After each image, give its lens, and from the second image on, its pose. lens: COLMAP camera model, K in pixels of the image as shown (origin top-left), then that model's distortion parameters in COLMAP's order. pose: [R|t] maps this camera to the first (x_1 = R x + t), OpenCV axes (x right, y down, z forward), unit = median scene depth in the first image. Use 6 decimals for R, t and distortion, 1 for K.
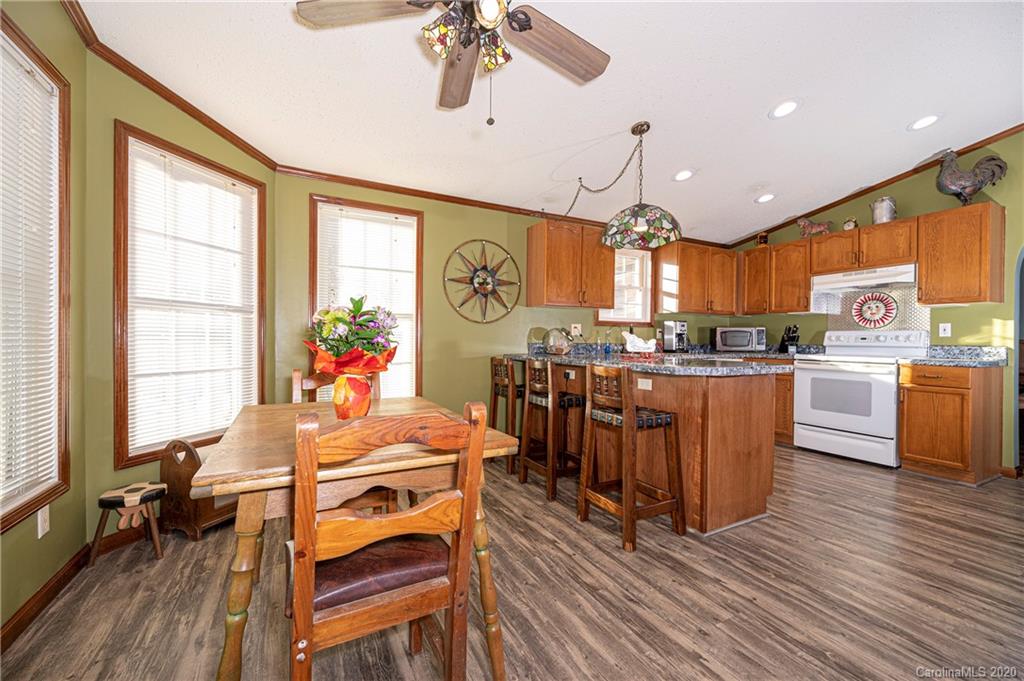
lens RADIAL K [[403.9, 0, 506.4], [0, 403.9, 342.5], [0, 0, 1]] dist [-0.002176, 0.000116]
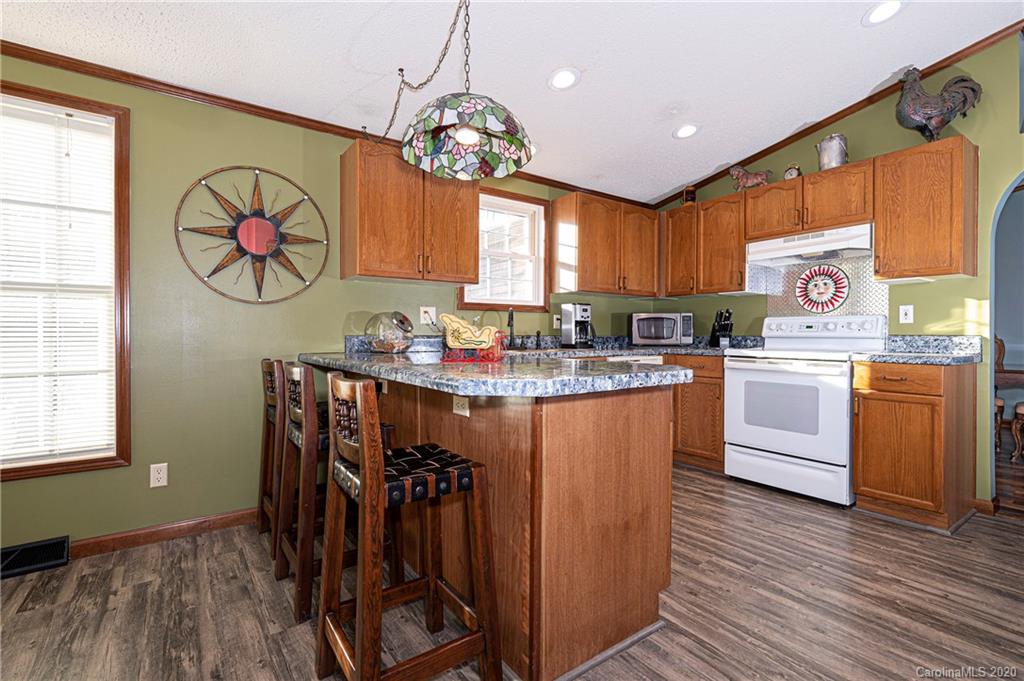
lens RADIAL K [[469.0, 0, 516.1], [0, 469.0, 337.0], [0, 0, 1]] dist [0.000488, -0.001002]
pose [[0.987587, -0.006509, 0.156936, 0.241679], [0.006506, 0.999979, 0.000532, 0.005535], [-0.156936, 0.000495, 0.987609, 0.258457]]
